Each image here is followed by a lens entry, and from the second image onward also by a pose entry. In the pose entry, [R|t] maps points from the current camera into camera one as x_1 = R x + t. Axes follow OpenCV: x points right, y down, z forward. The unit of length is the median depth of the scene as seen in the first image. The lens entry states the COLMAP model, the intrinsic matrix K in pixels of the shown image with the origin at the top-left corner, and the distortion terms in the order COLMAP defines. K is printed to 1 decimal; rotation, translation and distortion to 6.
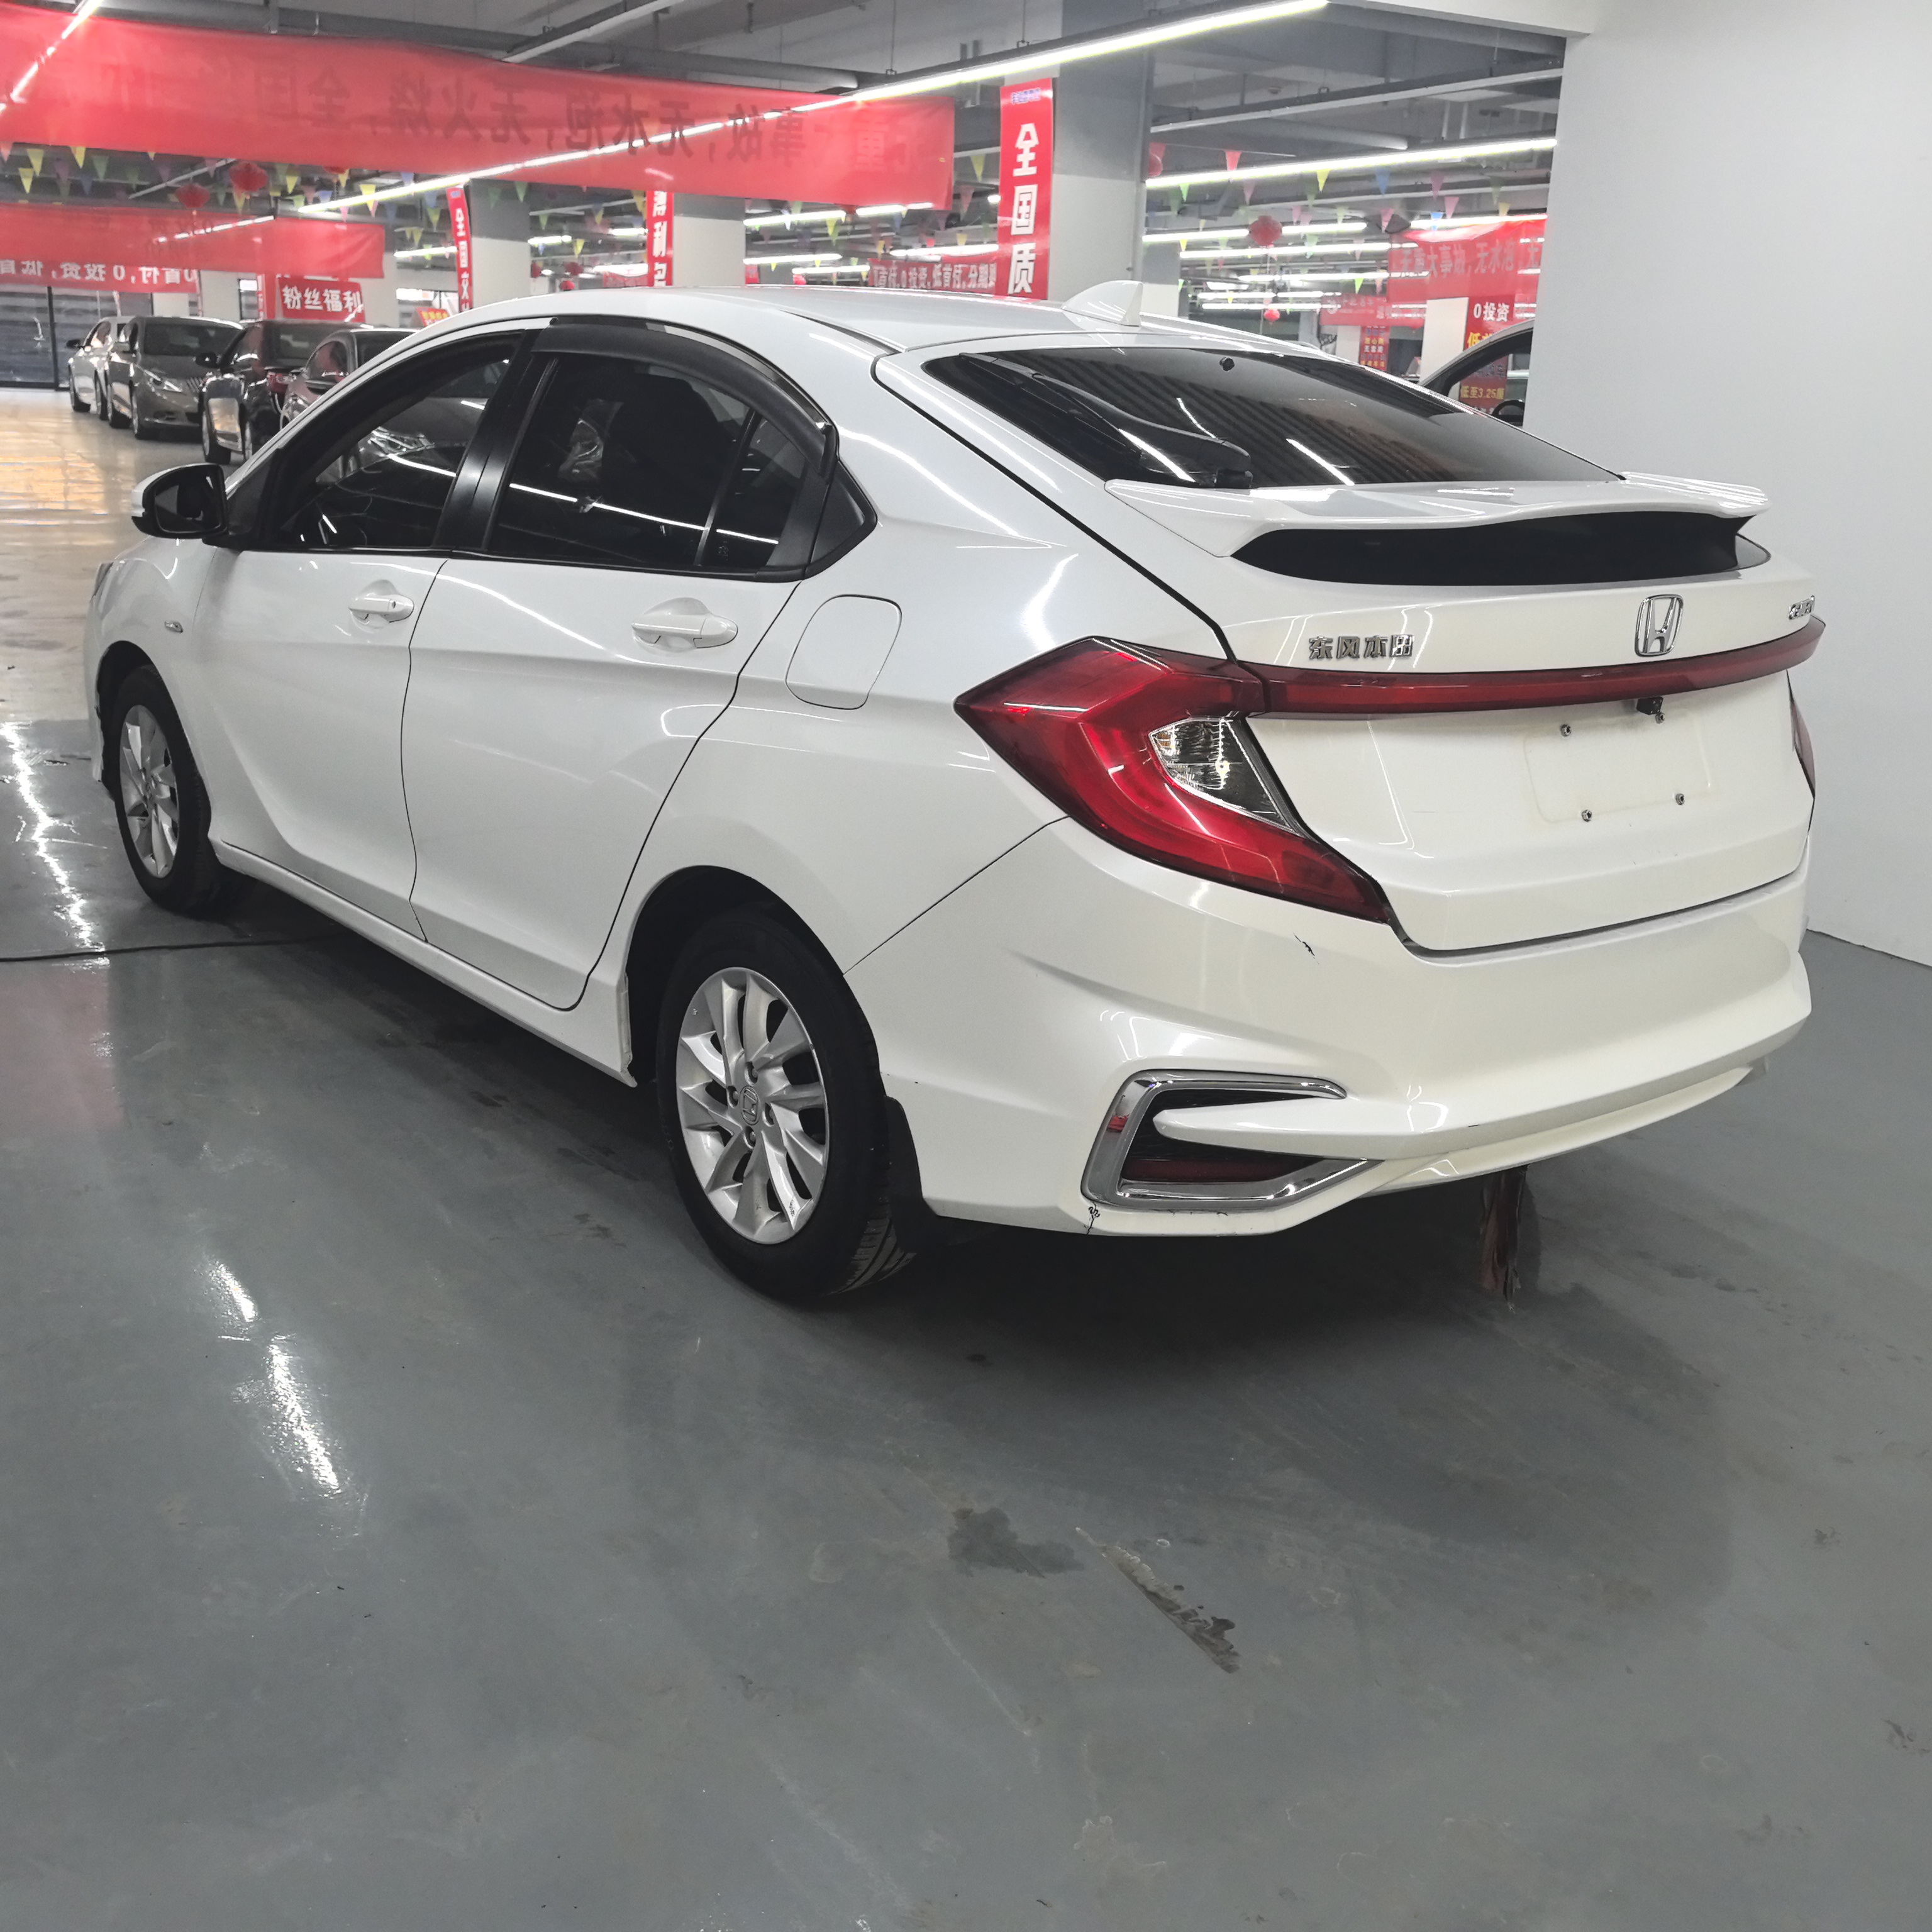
lens RADIAL K [[2023.7, 0, 1071.2], [0, 2023.7, 958.1], [0, 0, 1]] dist [0.026419, -0.010508]
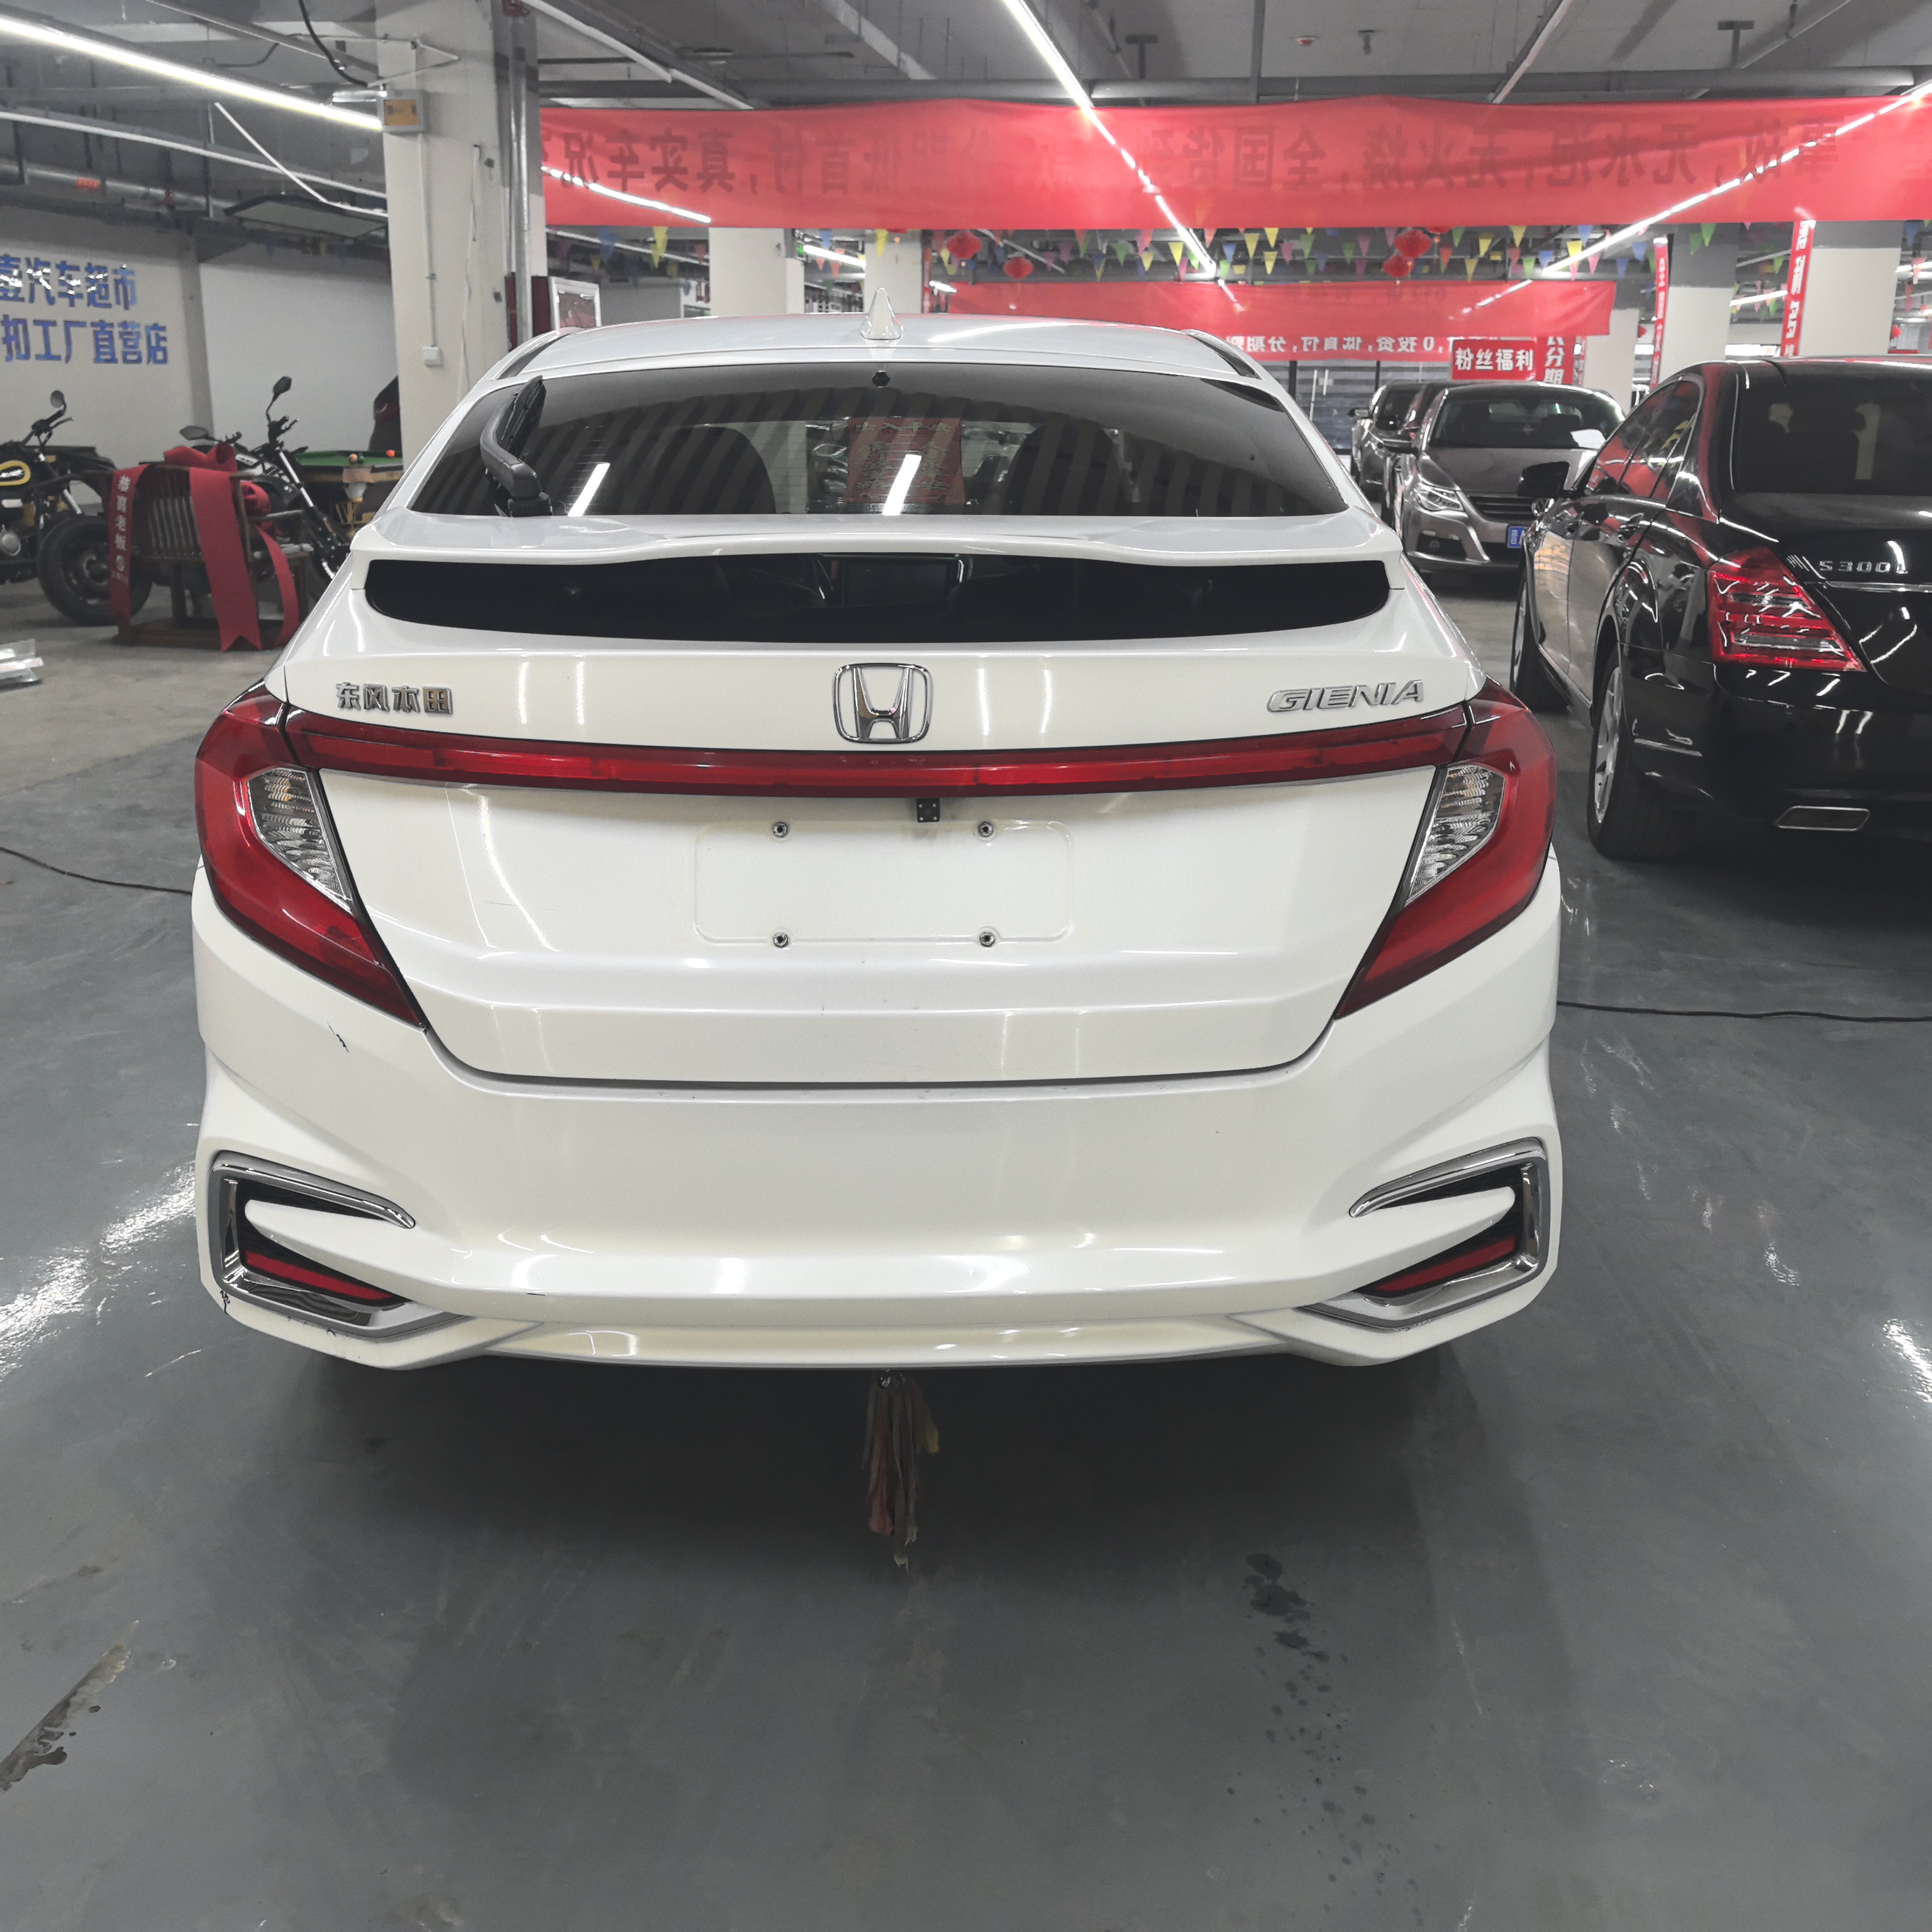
lens RADIAL K [[2097.0, 0, 961.6], [0, 2097.0, 966.6], [0, 0, 1]] dist [0.031713, -0.033226]
pose [[0.794077, 0.131444, -0.593435, 0.167674], [-0.150431, 0.988463, 0.017648, -0.018002], [0.588908, 0.075257, 0.804689, 0.083916]]
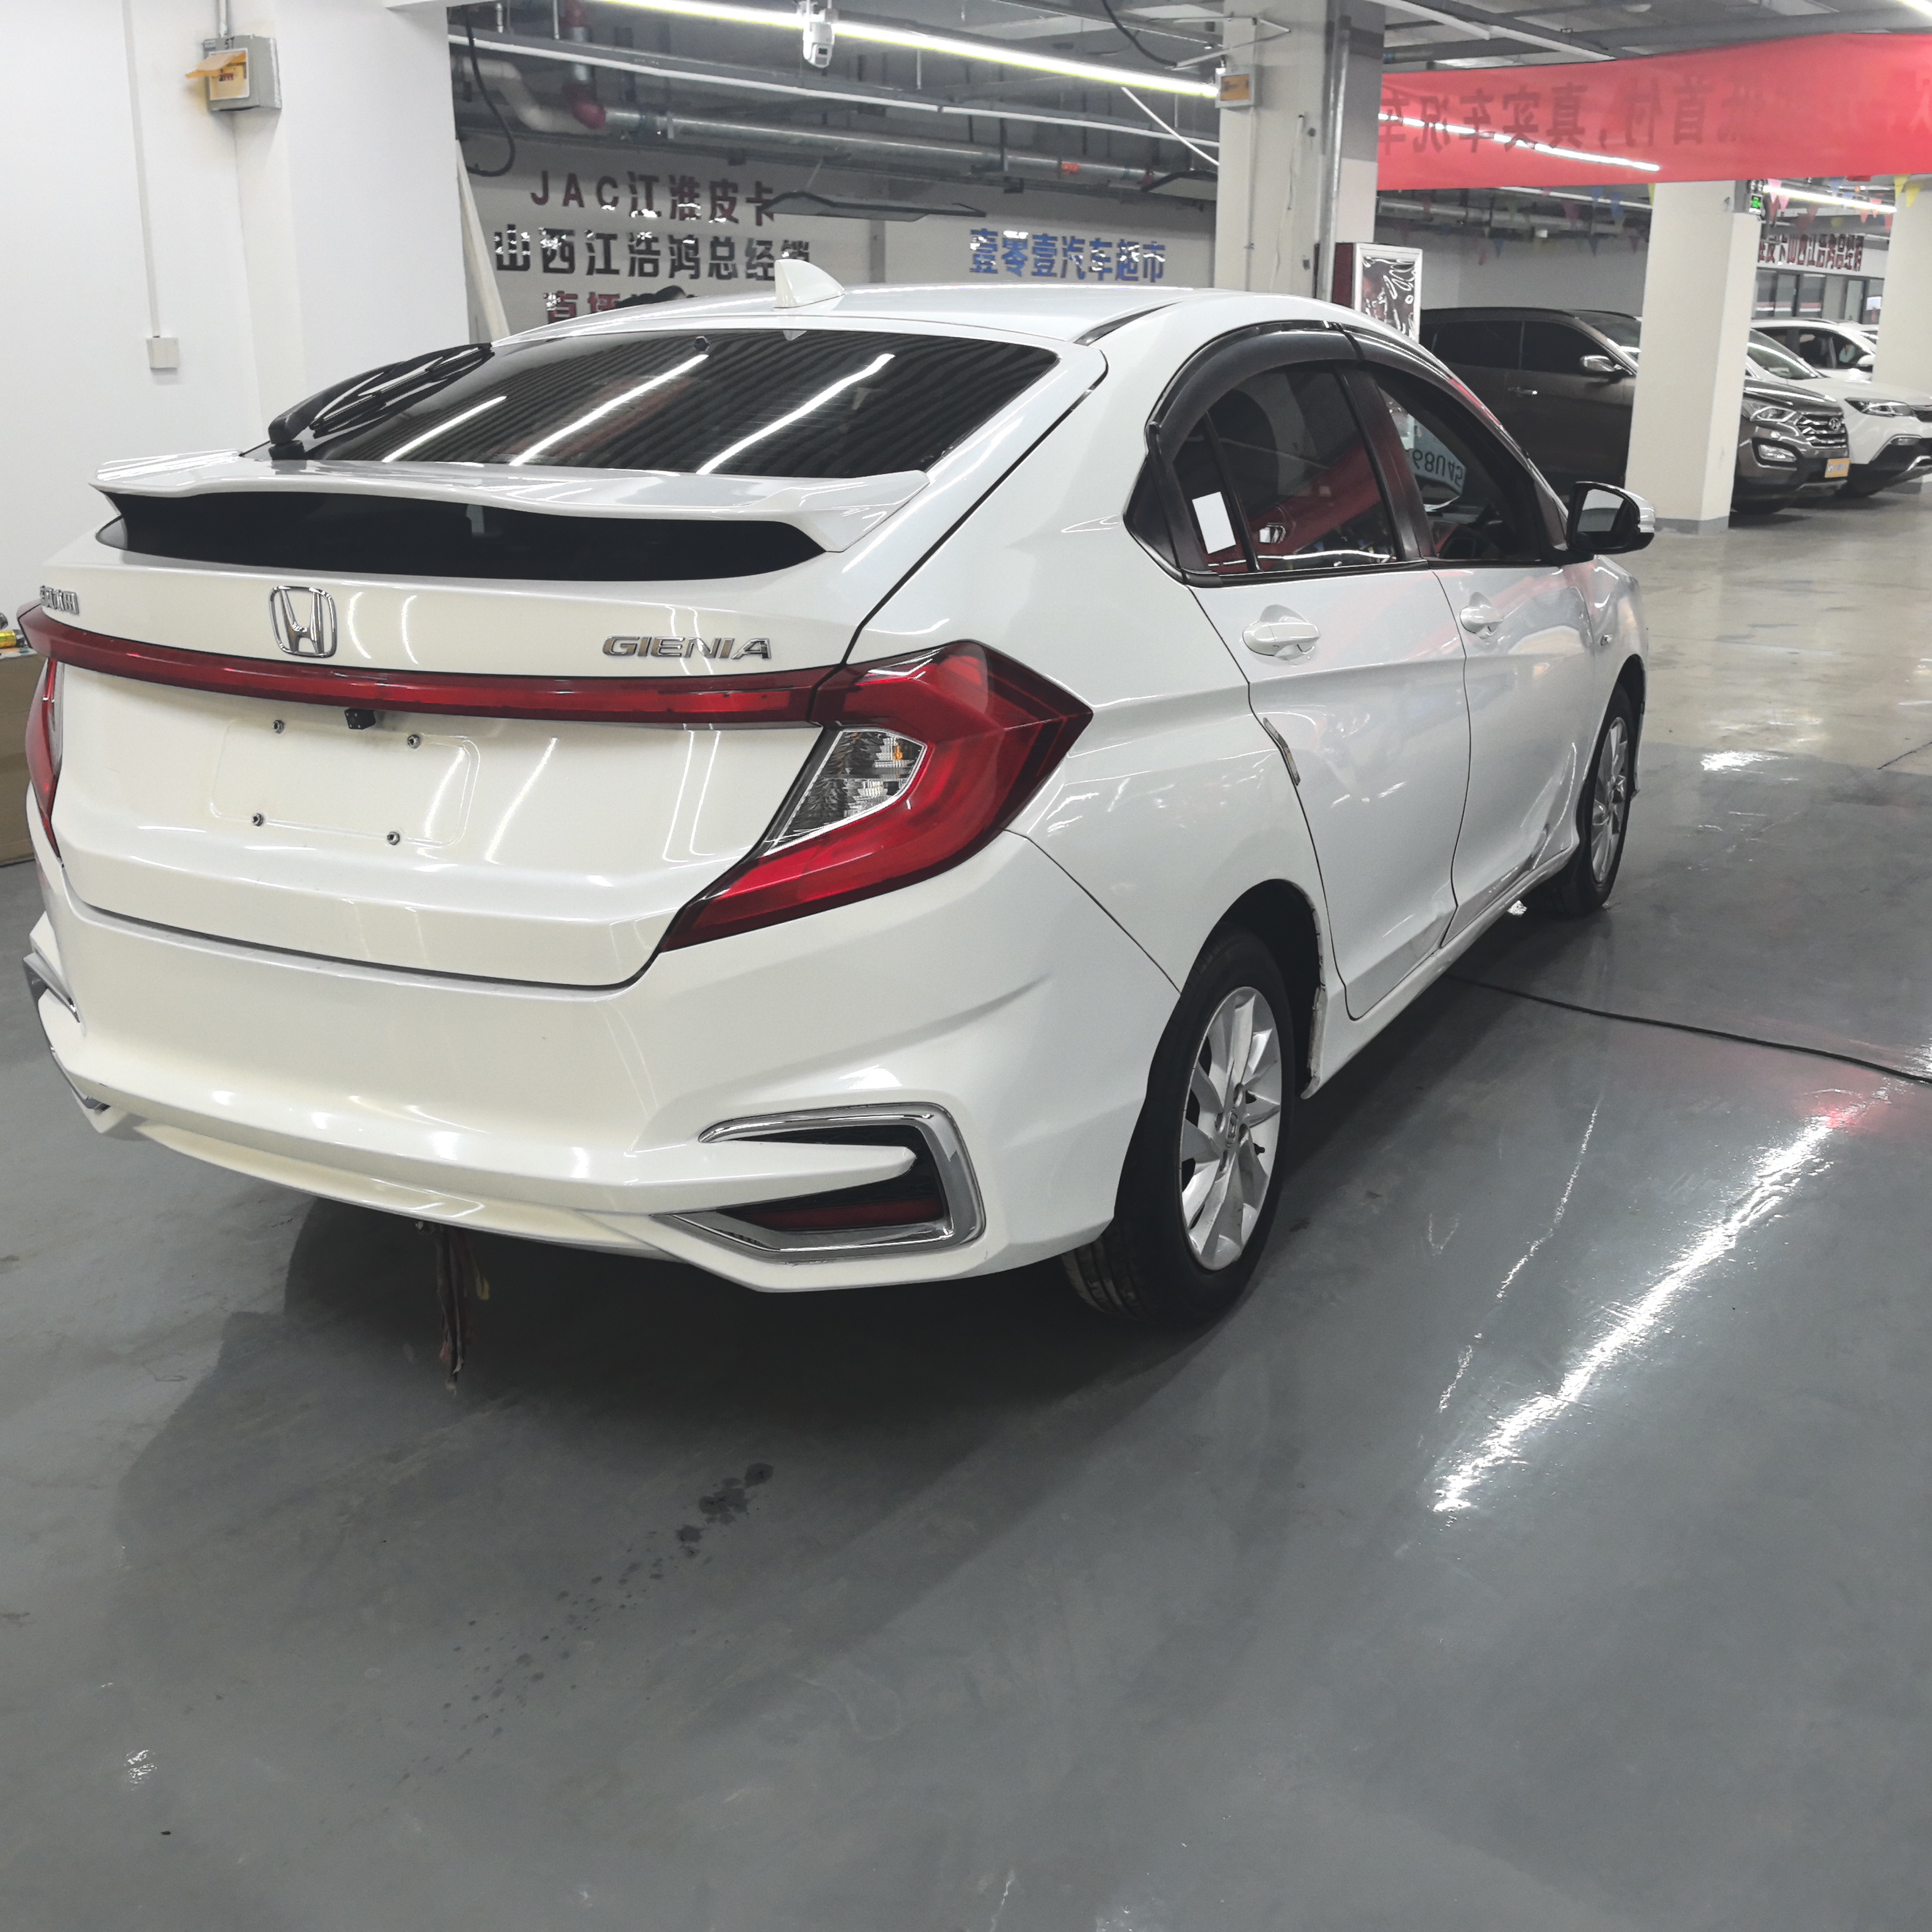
lens RADIAL K [[2104.2, 0, 995.5], [0, 2104.2, 964.3], [0, 0, 1]] dist [0.030490, -0.021160]
pose [[0.423581, 0.221500, -0.878361, 0.265687], [-0.245865, 0.961357, 0.123863, -0.044185], [0.871854, 0.163492, 0.461671, 0.183256]]
